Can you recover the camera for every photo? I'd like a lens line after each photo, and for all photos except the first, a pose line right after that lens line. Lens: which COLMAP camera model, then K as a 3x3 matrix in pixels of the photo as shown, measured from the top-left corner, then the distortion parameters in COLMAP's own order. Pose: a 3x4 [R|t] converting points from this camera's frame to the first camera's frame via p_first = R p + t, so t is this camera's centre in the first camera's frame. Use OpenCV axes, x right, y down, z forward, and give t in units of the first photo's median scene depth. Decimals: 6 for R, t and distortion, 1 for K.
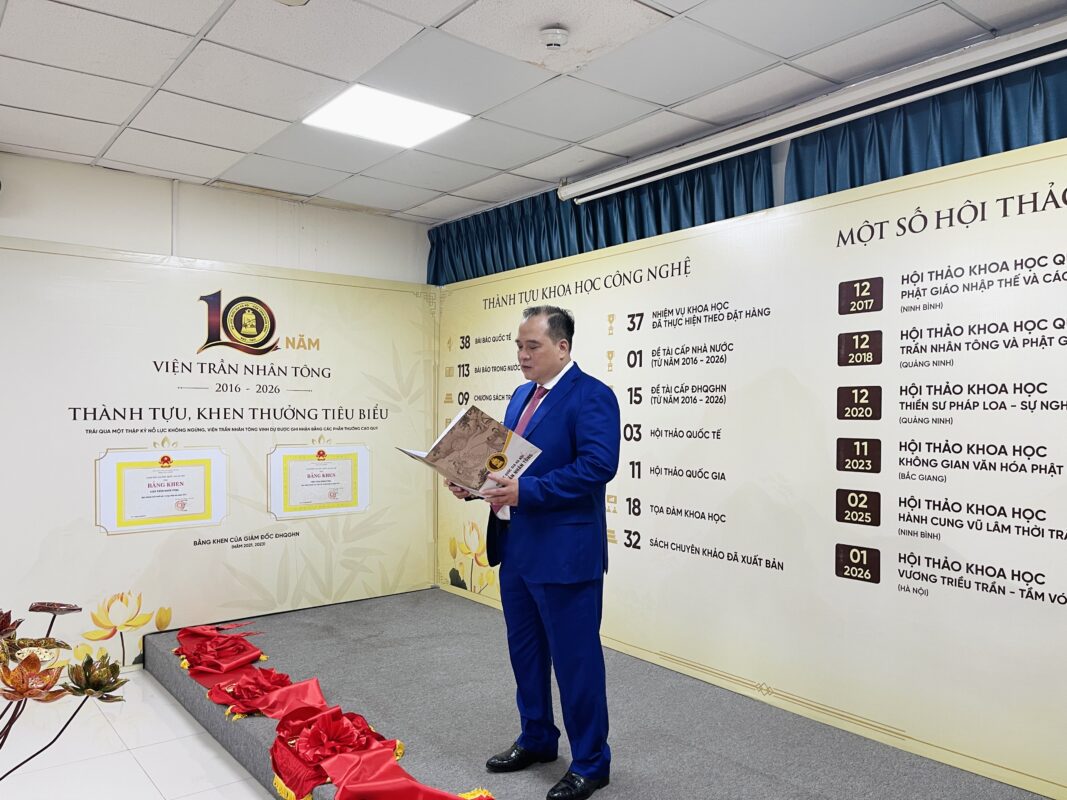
lens RADIAL K [[799.0, 0, 529.9], [0, 799.0, 412.0], [0, 0, 1]] dist [0.101352, -0.123067]
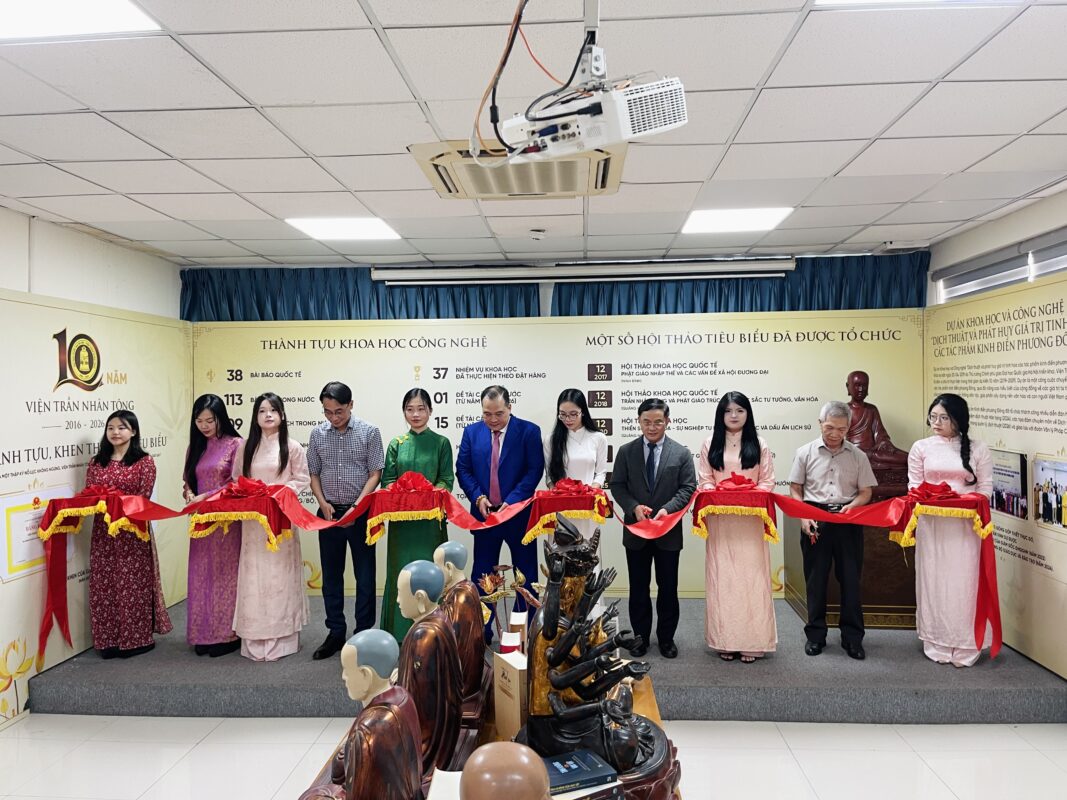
lens RADIAL K [[799.0, 0, 529.9], [0, 799.0, 412.0], [0, 0, 1]] dist [0.101352, -0.123067]
pose [[0.666625, -0.024409, 0.744994, -0.811678], [0.014091, 0.999698, 0.020146, -0.063095], [-0.745260, -0.002932, 0.666767, -0.112012]]
